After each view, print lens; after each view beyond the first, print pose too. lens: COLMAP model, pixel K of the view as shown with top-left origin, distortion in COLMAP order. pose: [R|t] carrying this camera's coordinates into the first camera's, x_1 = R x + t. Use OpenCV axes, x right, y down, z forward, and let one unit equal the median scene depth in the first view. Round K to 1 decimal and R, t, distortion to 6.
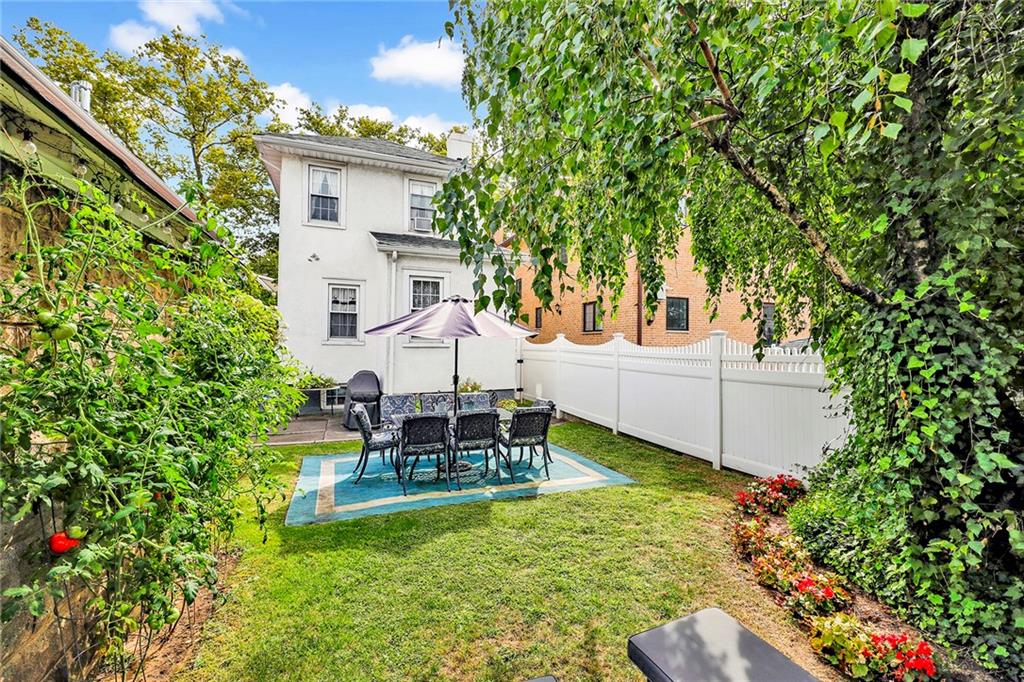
lens RADIAL K [[406.4, 0, 512.0], [0, 406.4, 341.0], [0, 0, 1]] dist [-0.000809, -0.000117]
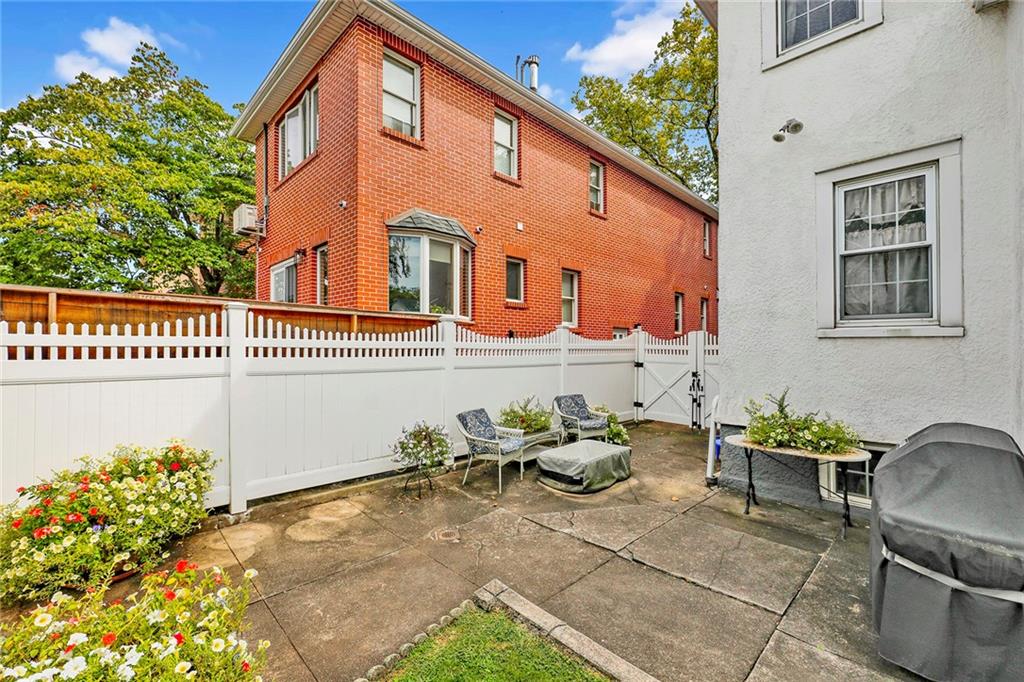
lens RADIAL K [[432.6, 0, 501.7], [0, 432.6, 341.8], [0, 0, 1]] dist [-0.002063, -0.000469]
pose [[0.392337, -0.018990, -0.919625, -0.193631], [0.012512, 0.999805, -0.015308, 0.016391], [0.919736, -0.005500, 0.392498, 0.534627]]
